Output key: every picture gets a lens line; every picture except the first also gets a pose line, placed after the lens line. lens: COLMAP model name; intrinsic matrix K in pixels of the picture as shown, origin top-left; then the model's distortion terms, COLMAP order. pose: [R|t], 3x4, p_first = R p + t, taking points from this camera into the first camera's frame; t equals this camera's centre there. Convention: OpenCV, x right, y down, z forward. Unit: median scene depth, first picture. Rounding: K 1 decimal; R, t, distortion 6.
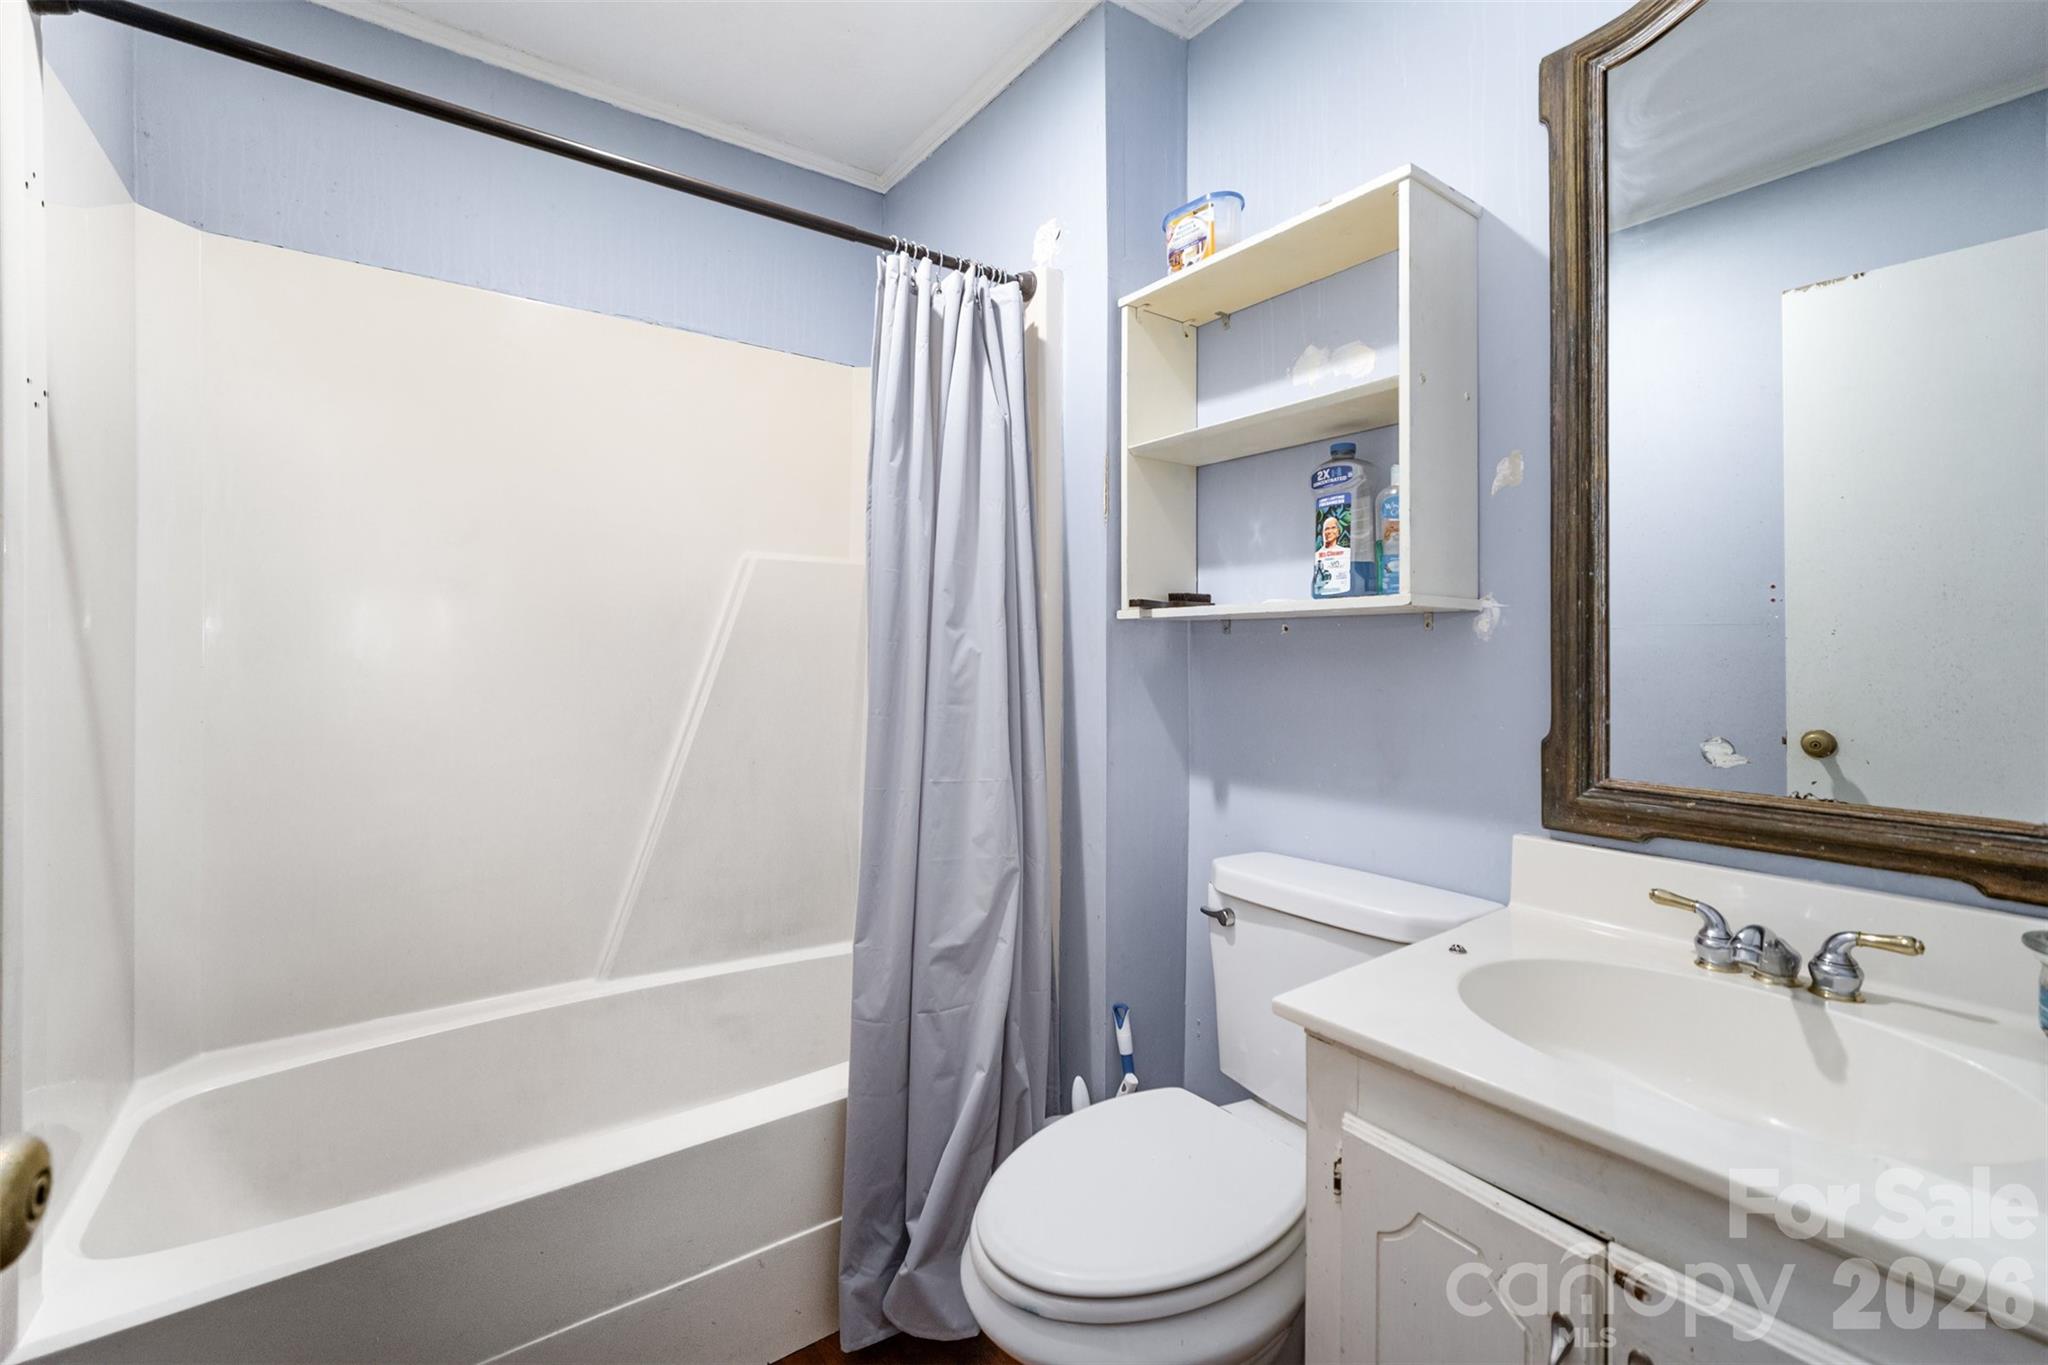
lens RADIAL K [[873.8, 0, 1026.6], [0, 873.8, 649.3], [0, 0, 1]] dist [-0.017406, 0.011291]
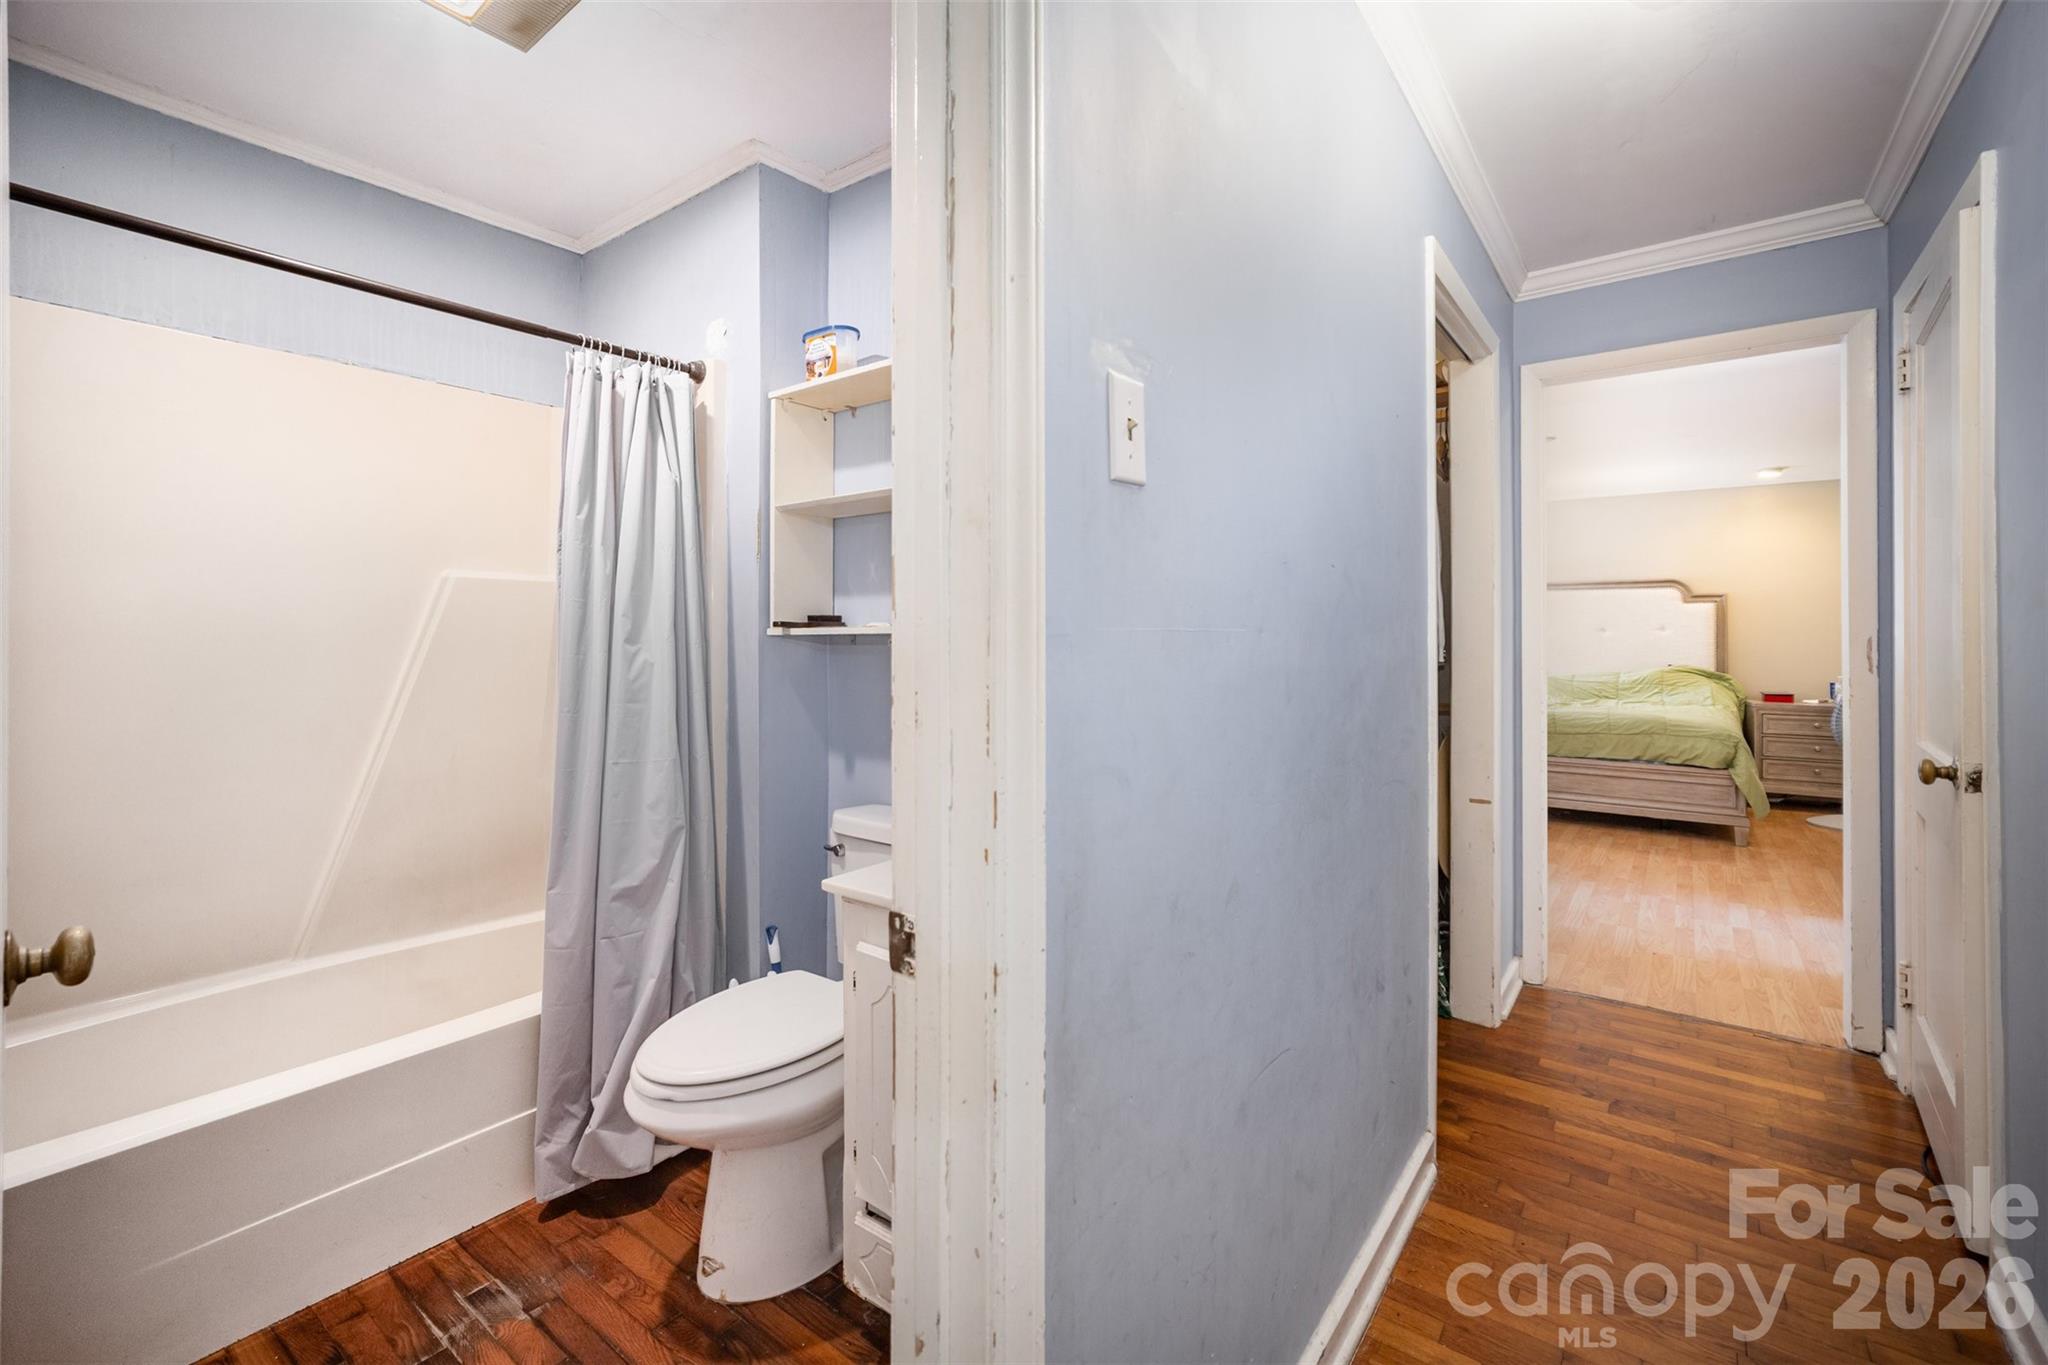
lens RADIAL K [[879.8, 0, 1024.1], [0, 879.8, 634.0], [0, 0, 1]] dist [-0.022095, 0.012571]
pose [[0.958954, -0.002630, 0.283551, 0.104127], [0.003064, 0.999995, -0.001087, -0.035182], [-0.283547, 0.001911, 0.958957, -0.402133]]
